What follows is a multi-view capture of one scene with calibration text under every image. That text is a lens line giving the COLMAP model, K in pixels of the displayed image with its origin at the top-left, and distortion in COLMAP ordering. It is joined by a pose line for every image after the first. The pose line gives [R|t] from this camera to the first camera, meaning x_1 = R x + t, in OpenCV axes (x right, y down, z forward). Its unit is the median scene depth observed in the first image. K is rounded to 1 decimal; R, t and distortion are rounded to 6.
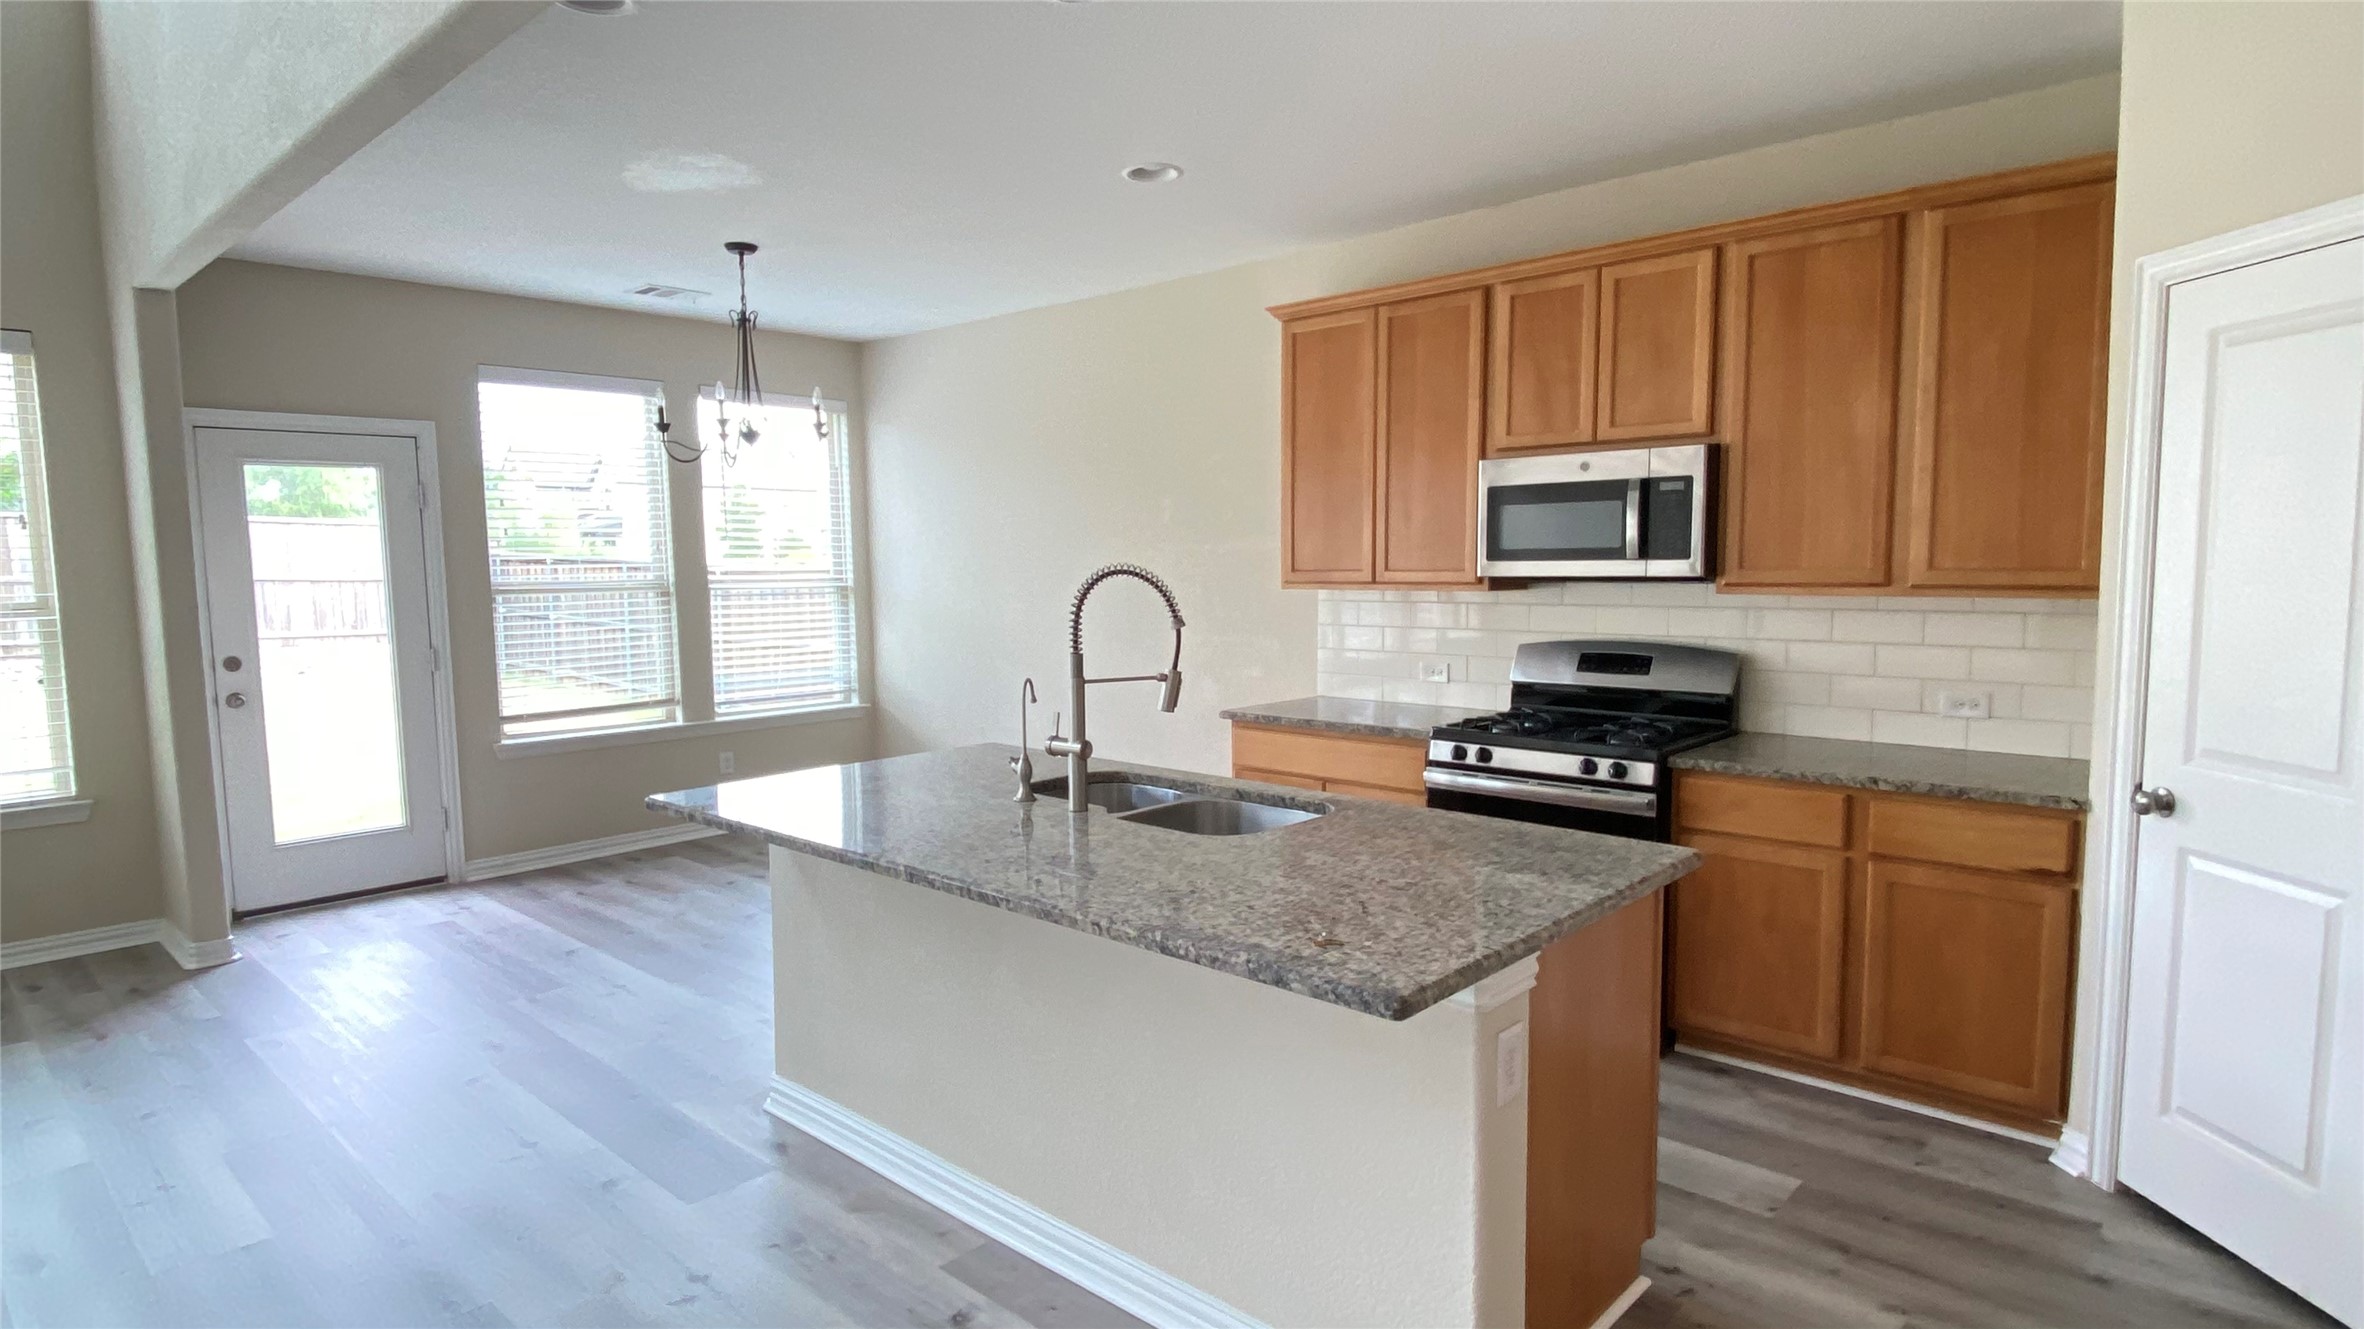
lens RADIAL K [[1242.8, 0, 1184.0], [0, 1242.8, 675.6], [0, 0, 1]] dist [0.052320, -0.055281]
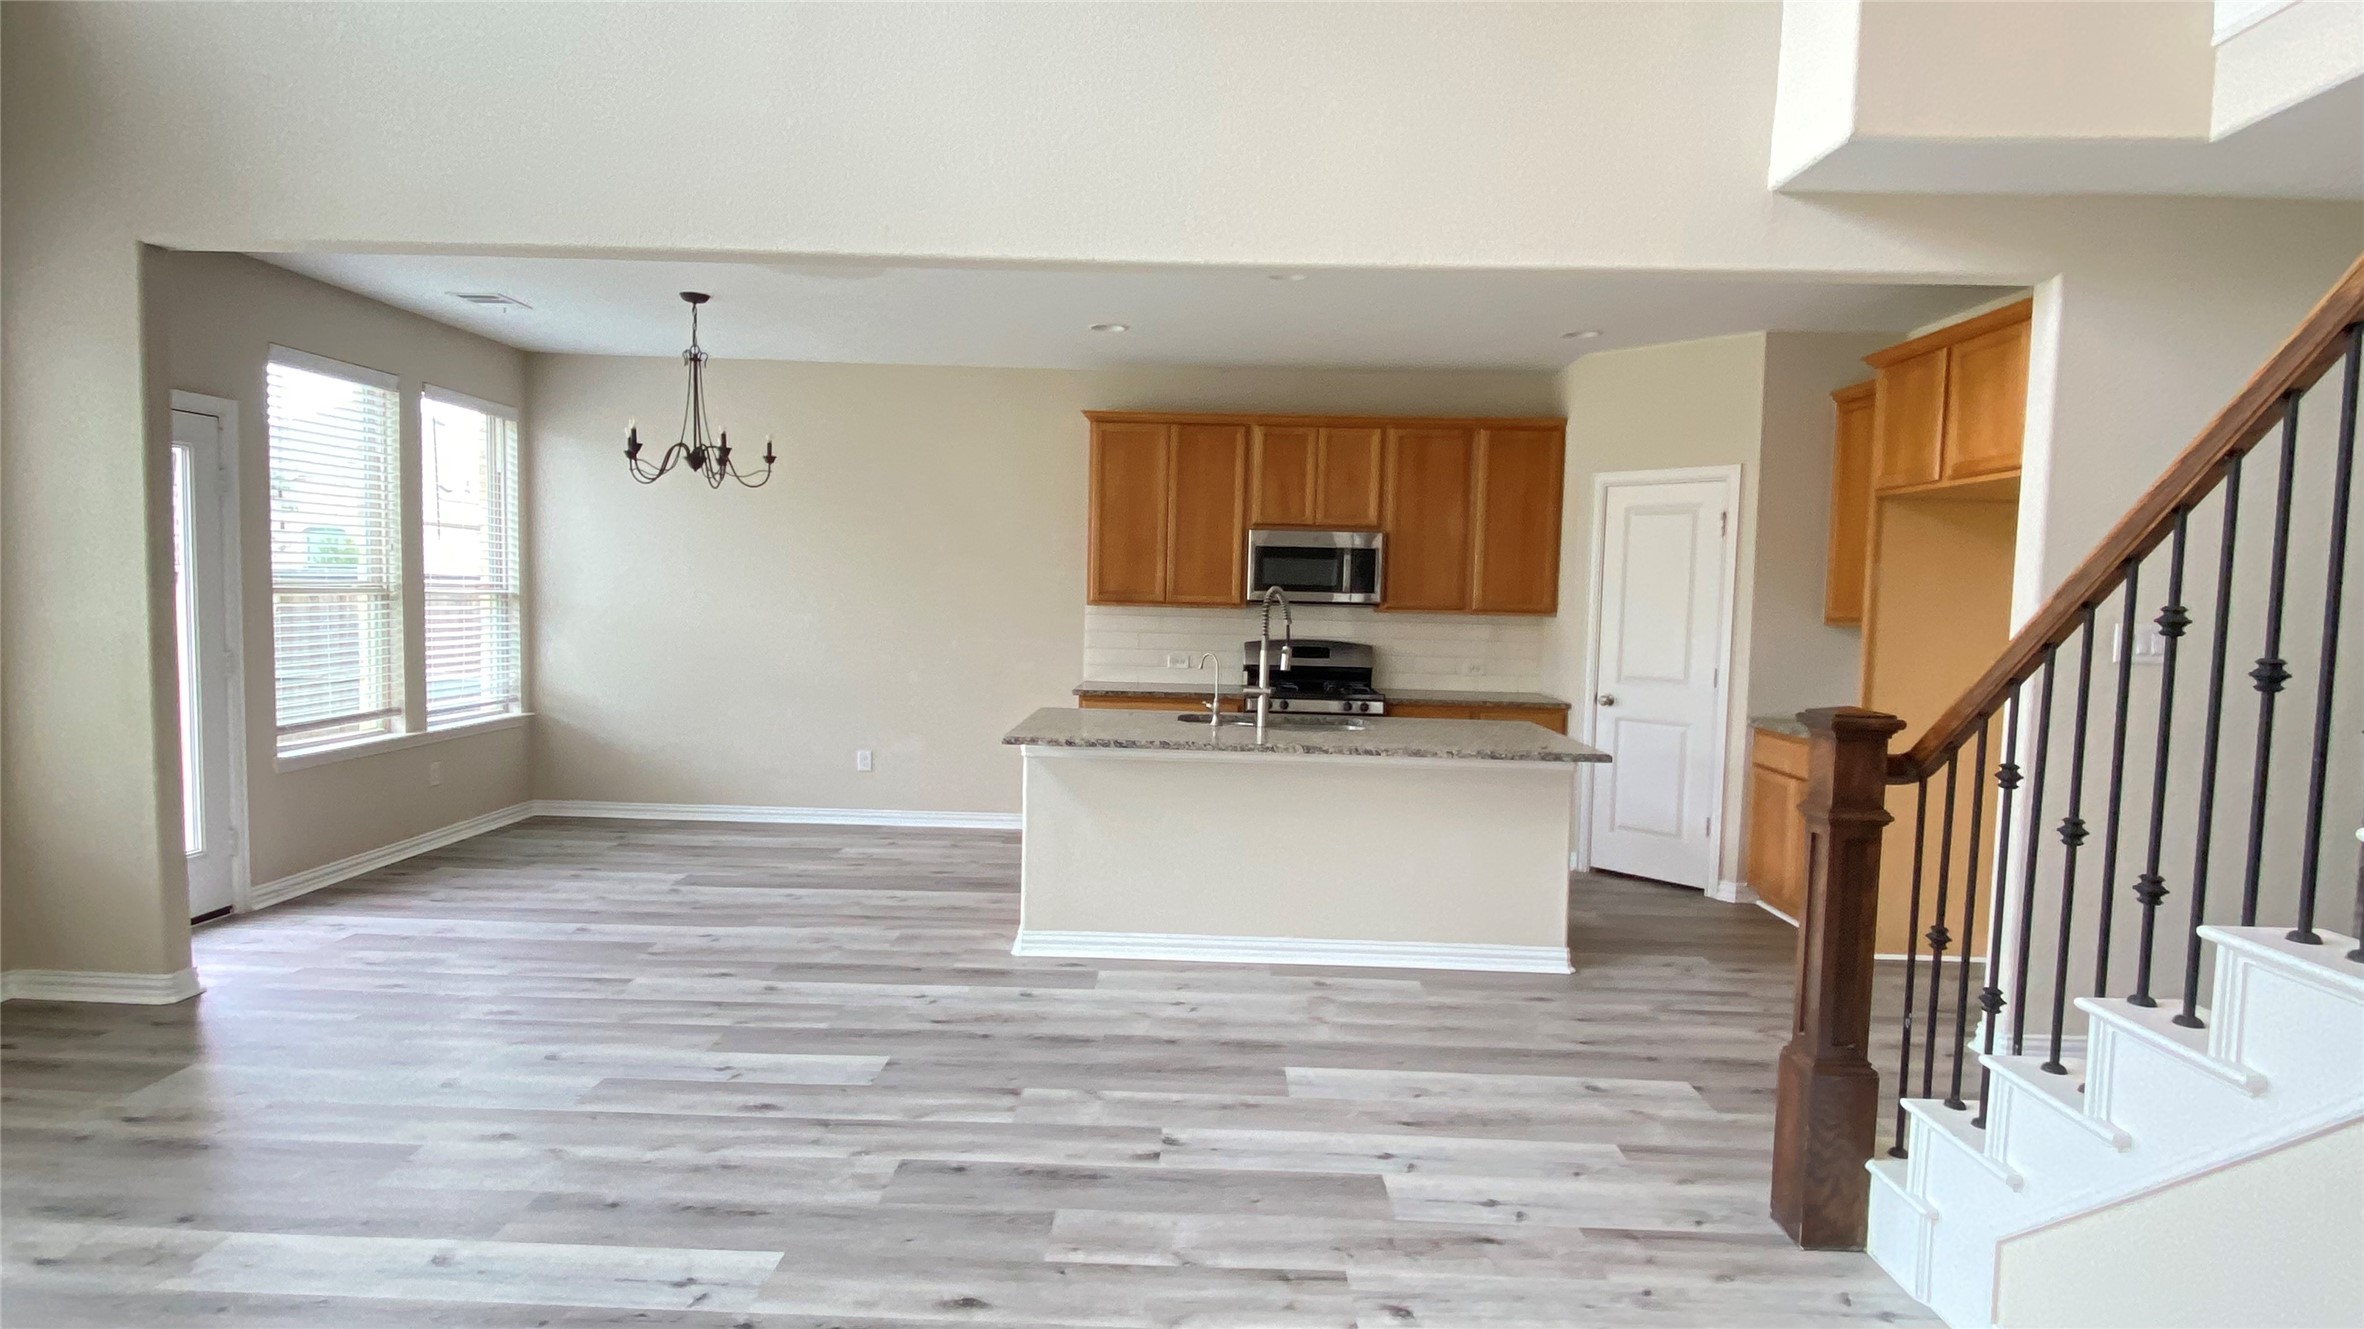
lens RADIAL K [[1242.8, 0, 1184.0], [0, 1242.8, 675.6], [0, 0, 1]] dist [0.052320, -0.055281]
pose [[0.749446, -0.015592, 0.661882, -0.778986], [0.031224, 0.999443, -0.011810, 0.031559], [-0.661329, 0.029518, 0.749515, -0.141888]]
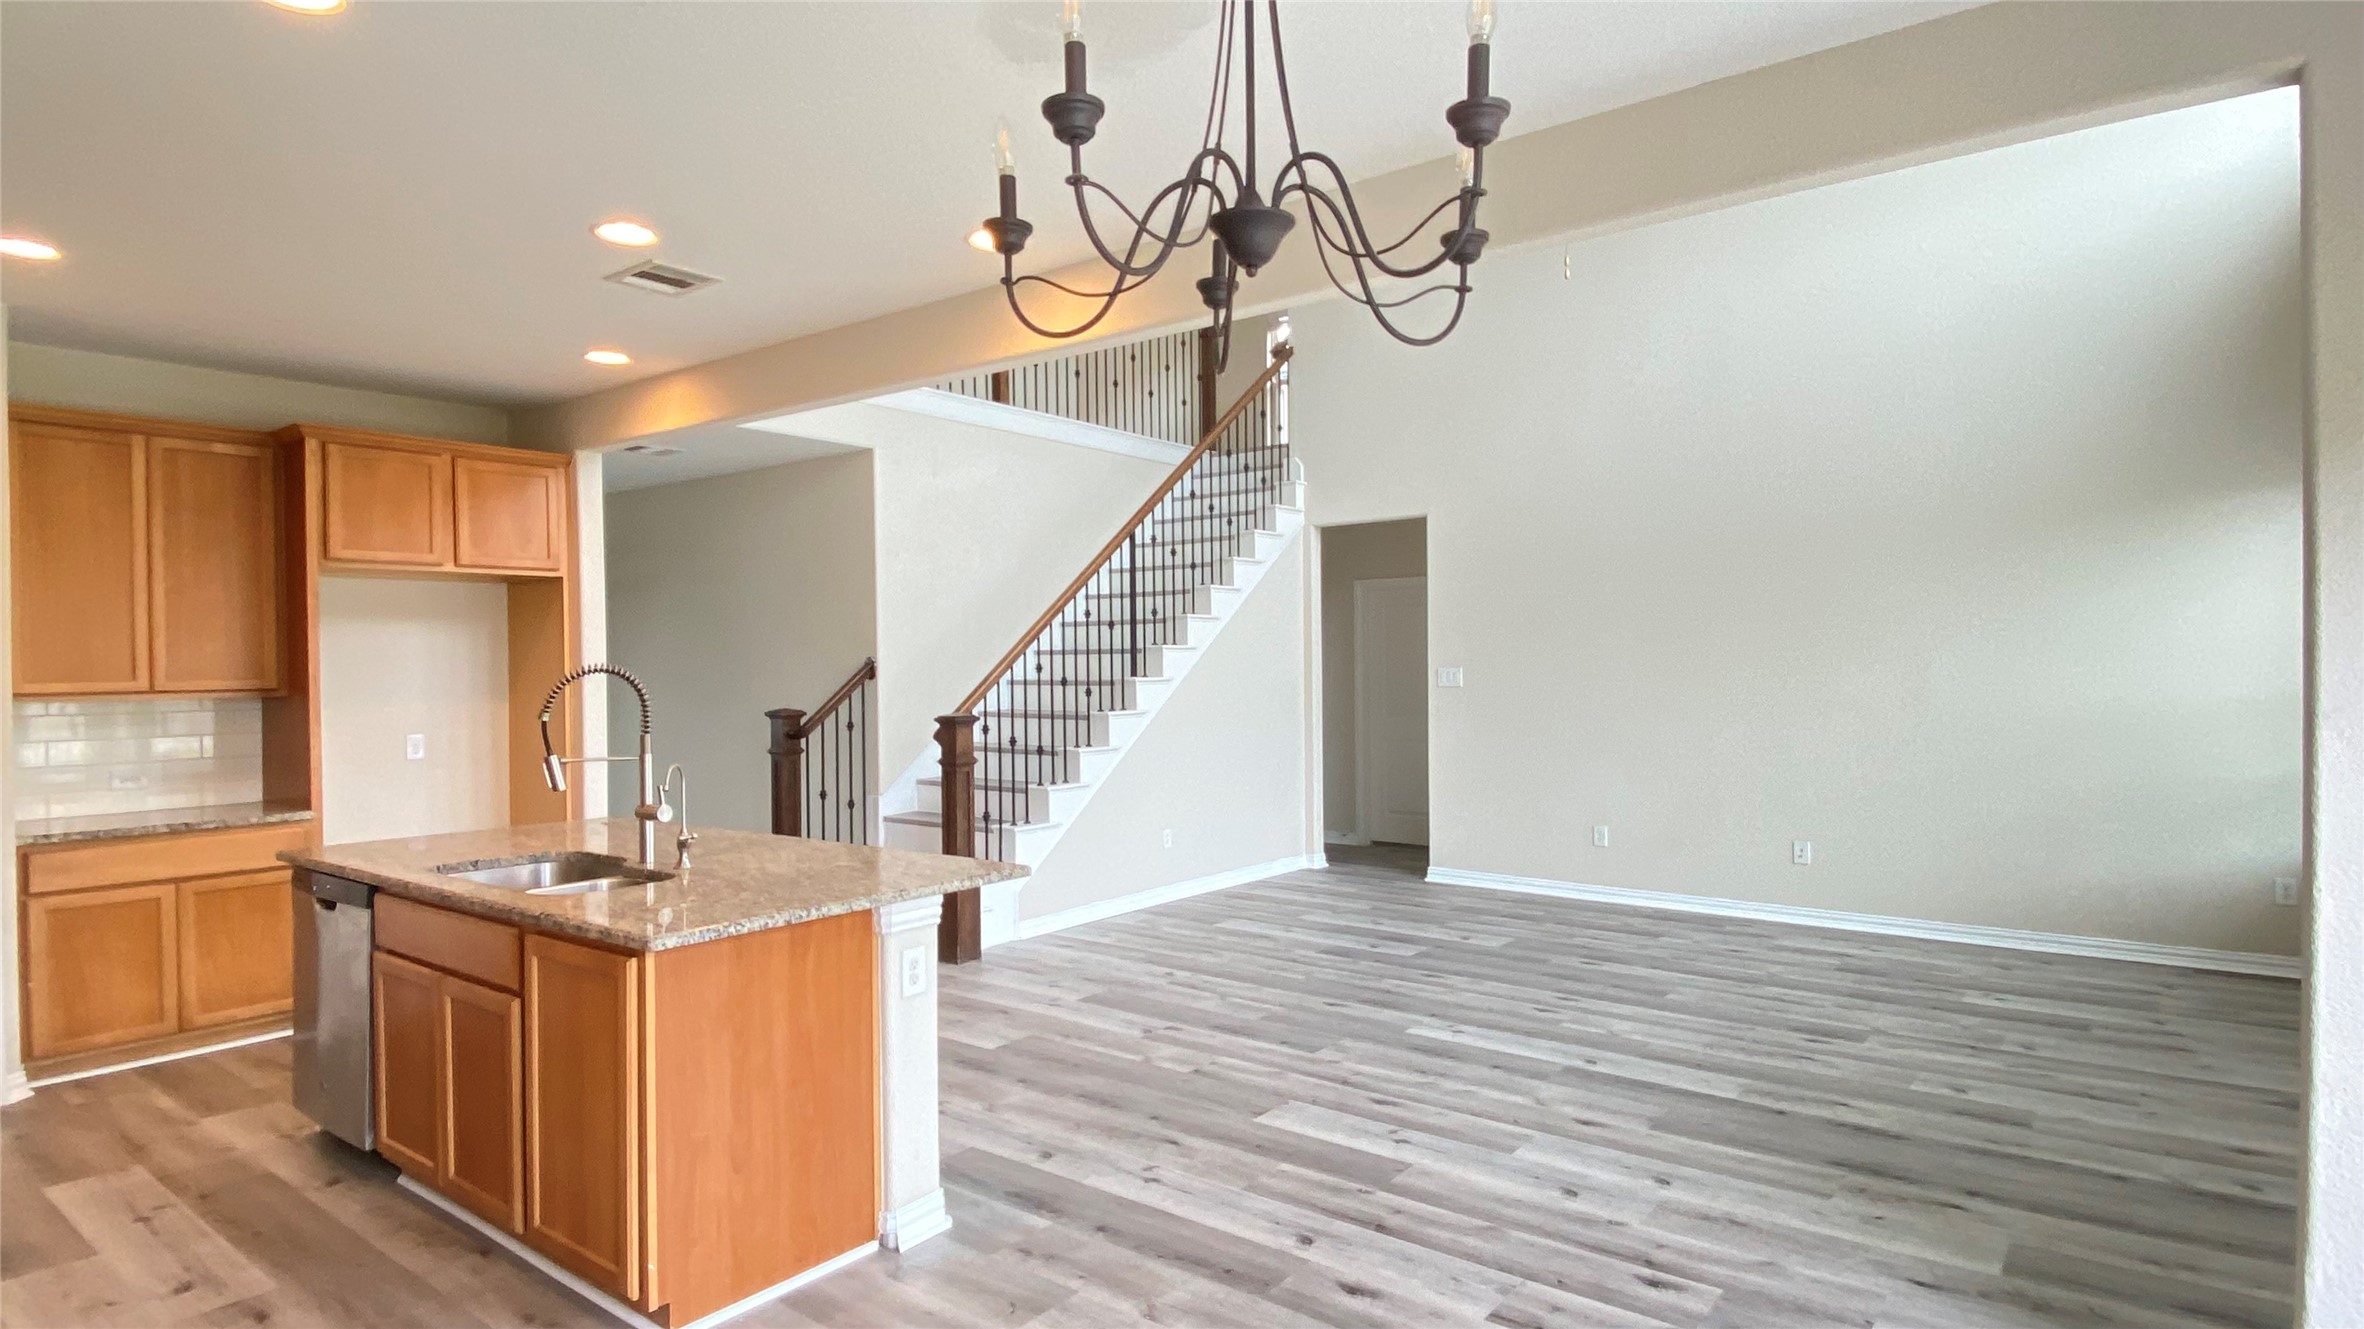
lens RADIAL K [[1242.8, 0, 1184.0], [0, 1242.8, 675.6], [0, 0, 1]] dist [0.052320, -0.055281]
pose [[-0.996804, 0.022689, -0.076603, -0.308906], [0.013995, 0.993590, 0.112178, -0.122309], [0.078657, 0.110747, -0.990731, 1.321750]]
